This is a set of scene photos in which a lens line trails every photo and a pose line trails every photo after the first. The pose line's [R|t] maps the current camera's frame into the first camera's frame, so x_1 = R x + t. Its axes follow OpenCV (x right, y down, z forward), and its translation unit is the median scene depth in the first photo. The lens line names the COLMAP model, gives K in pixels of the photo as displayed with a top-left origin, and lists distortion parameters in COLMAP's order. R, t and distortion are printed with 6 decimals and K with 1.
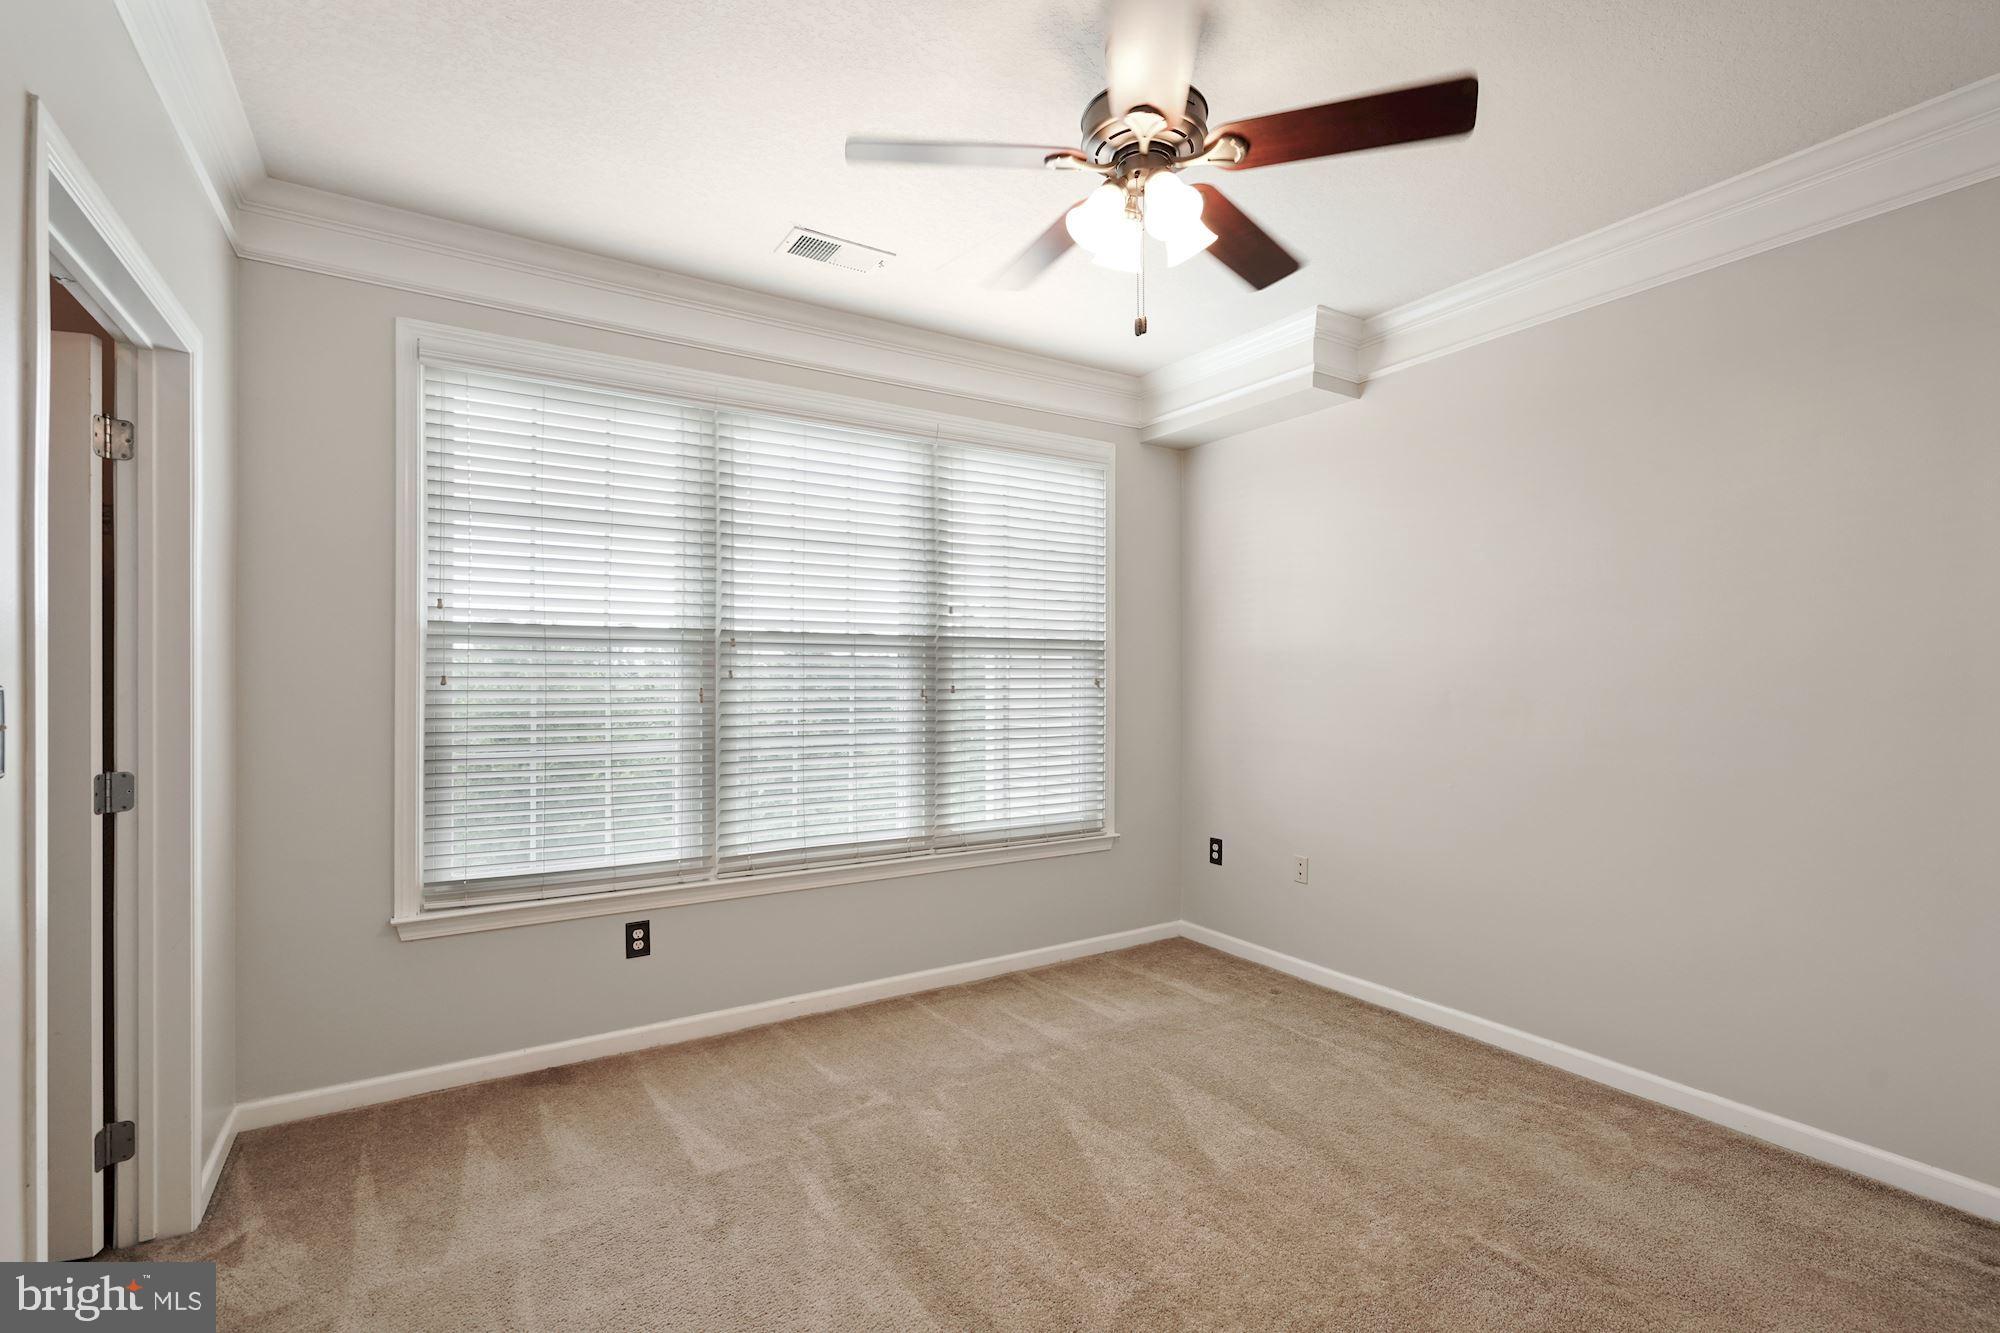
lens RADIAL K [[914.0, 0, 966.3], [0, 914.0, 672.6], [0, 0, 1]] dist [0.005815, 0.000167]
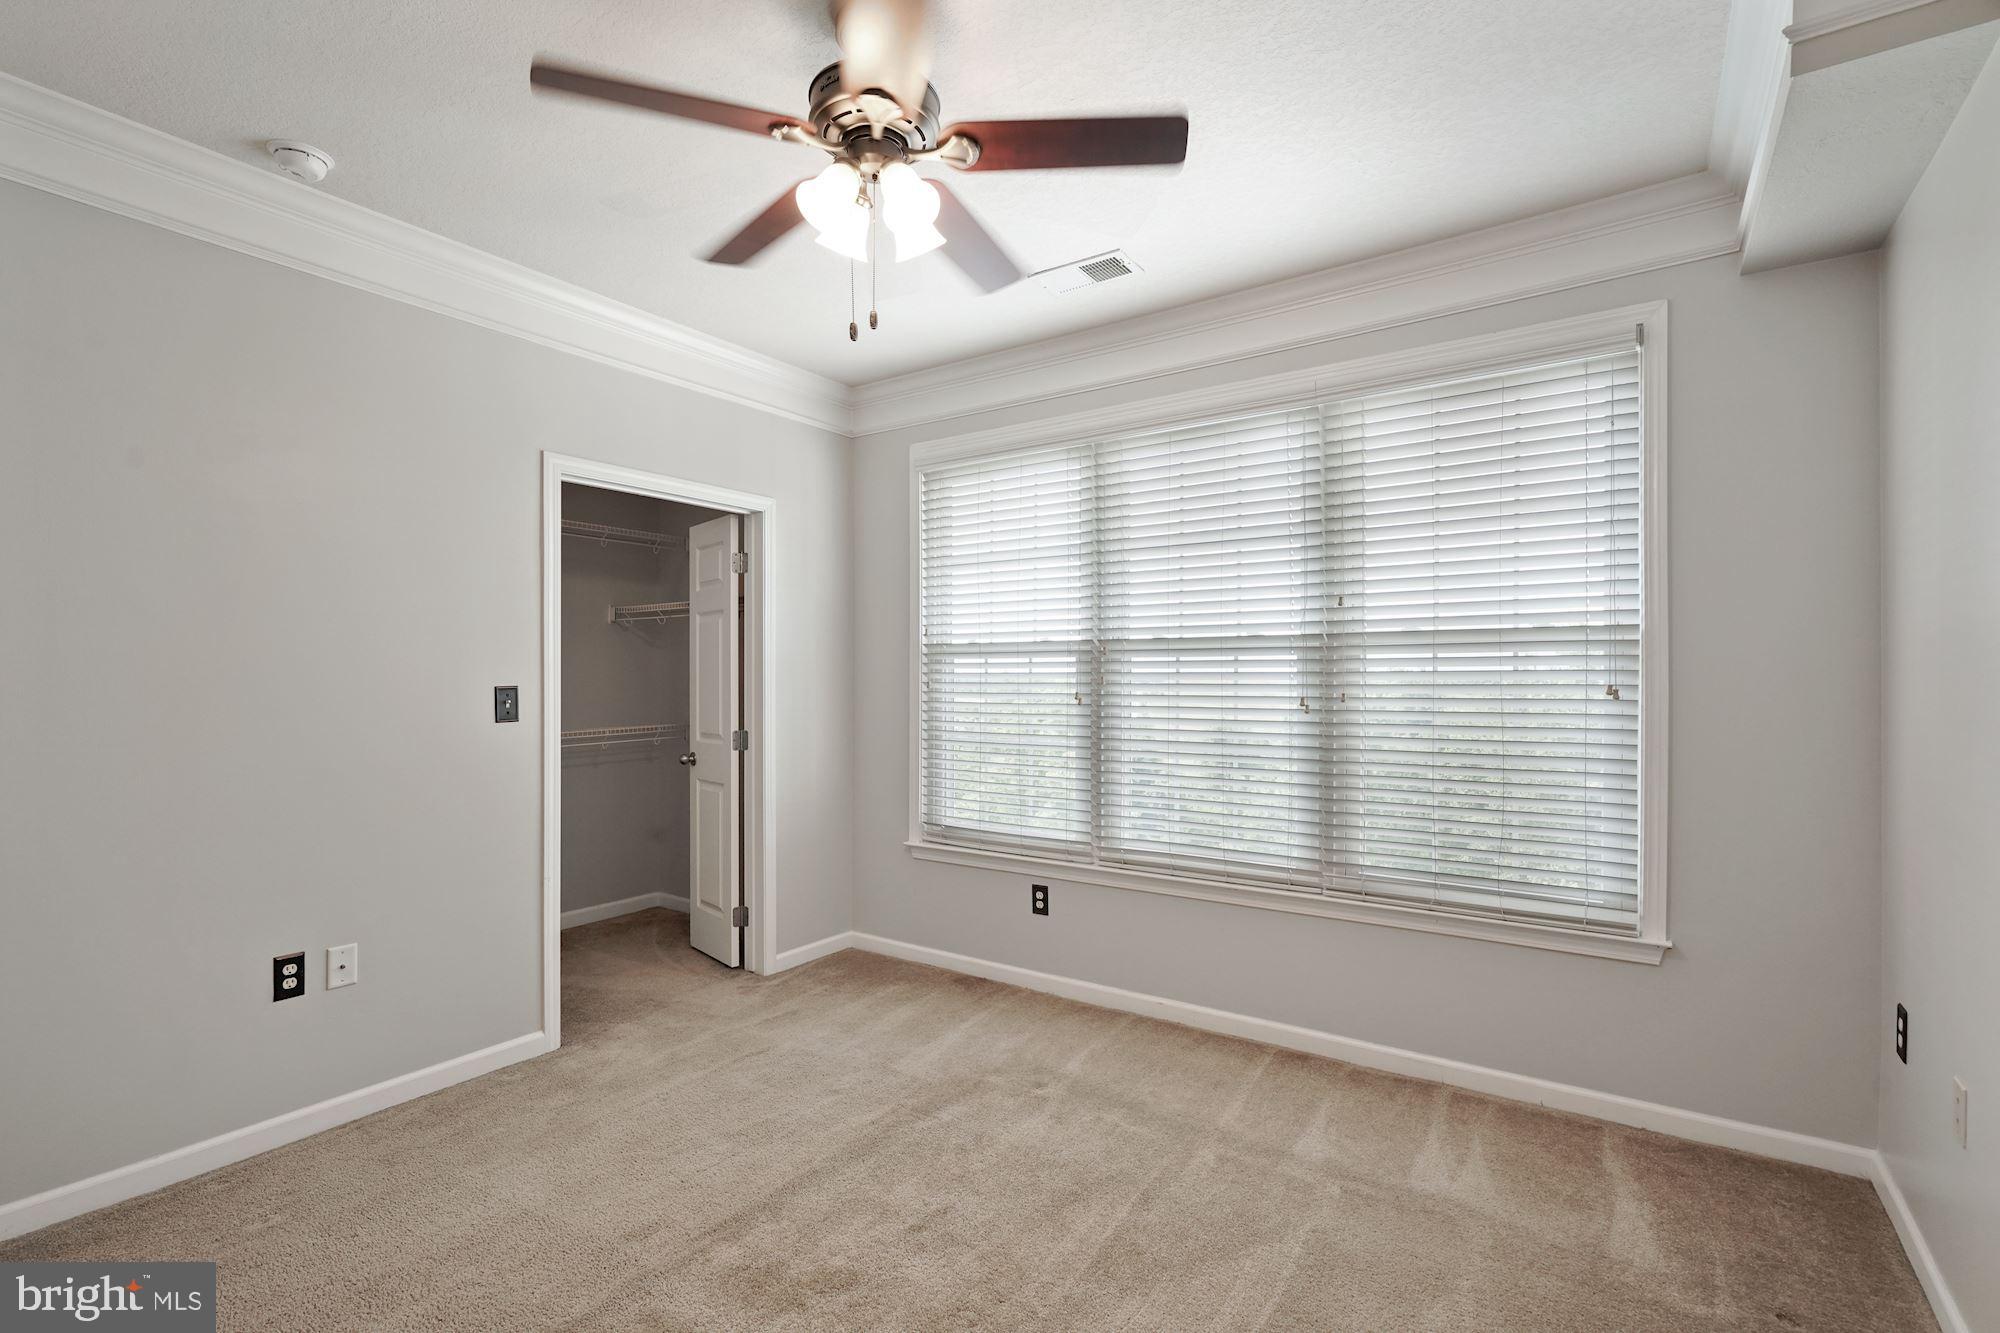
lens RADIAL K [[914.0, 0, 995.5], [0, 914.0, 674.6], [0, 0, 1]] dist [0.005815, 0.000167]
pose [[0.399379, -0.007699, -0.916753, 0.694483], [0.003044, 0.999970, -0.007071, 0.002583], [0.916781, 0.000033, 0.399391, 0.445843]]
